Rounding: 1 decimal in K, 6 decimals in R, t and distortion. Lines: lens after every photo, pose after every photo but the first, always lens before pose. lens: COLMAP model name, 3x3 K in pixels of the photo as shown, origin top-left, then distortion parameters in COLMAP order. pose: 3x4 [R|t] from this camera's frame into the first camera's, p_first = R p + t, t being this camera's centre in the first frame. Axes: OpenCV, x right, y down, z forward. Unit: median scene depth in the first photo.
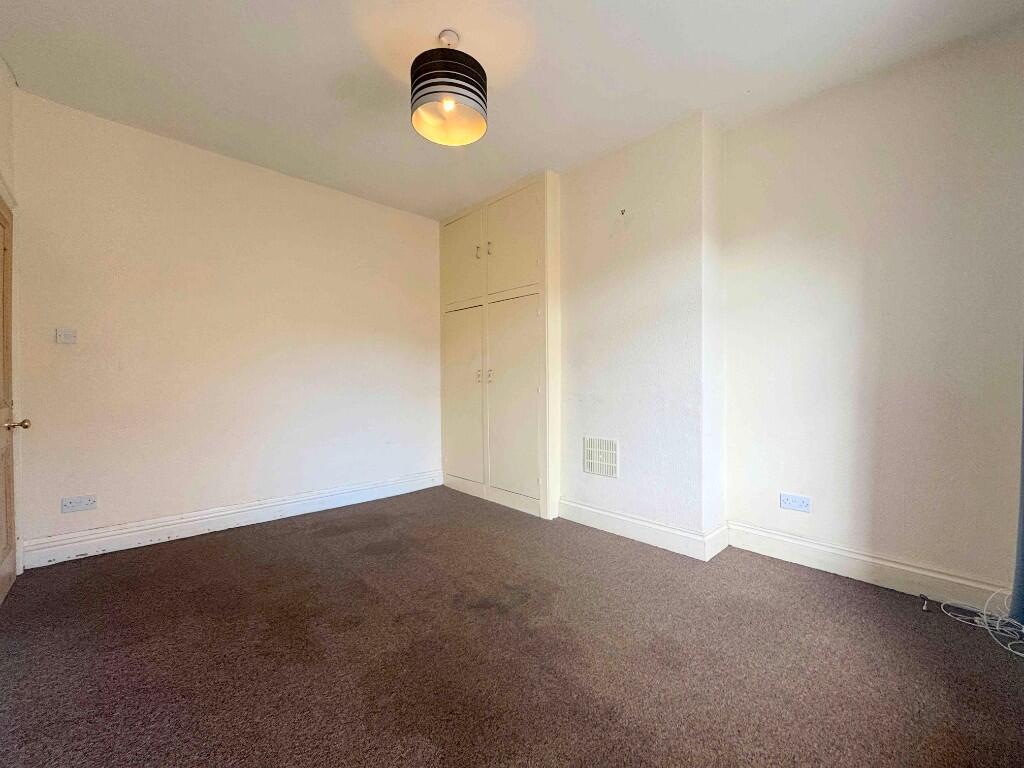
lens RADIAL K [[411.0, 0, 512.3], [0, 411.0, 386.9], [0, 0, 1]] dist [-0.001572, 0.000221]
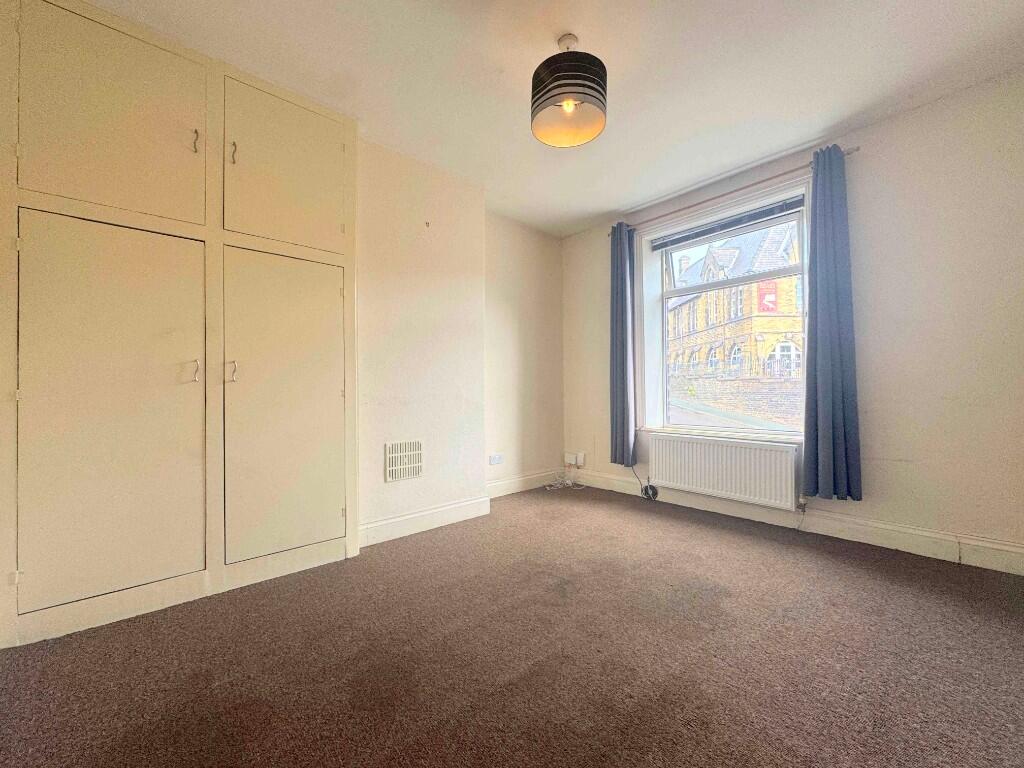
lens RADIAL K [[411.0, 0, 512.1], [0, 411.0, 384.8], [0, 0, 1]] dist [-0.001572, 0.000221]
pose [[0.030220, 0.012092, 0.999470, -0.752522], [0.020506, 0.999709, -0.012715, 0.009659], [-0.999333, 0.020879, 0.029963, 0.719318]]
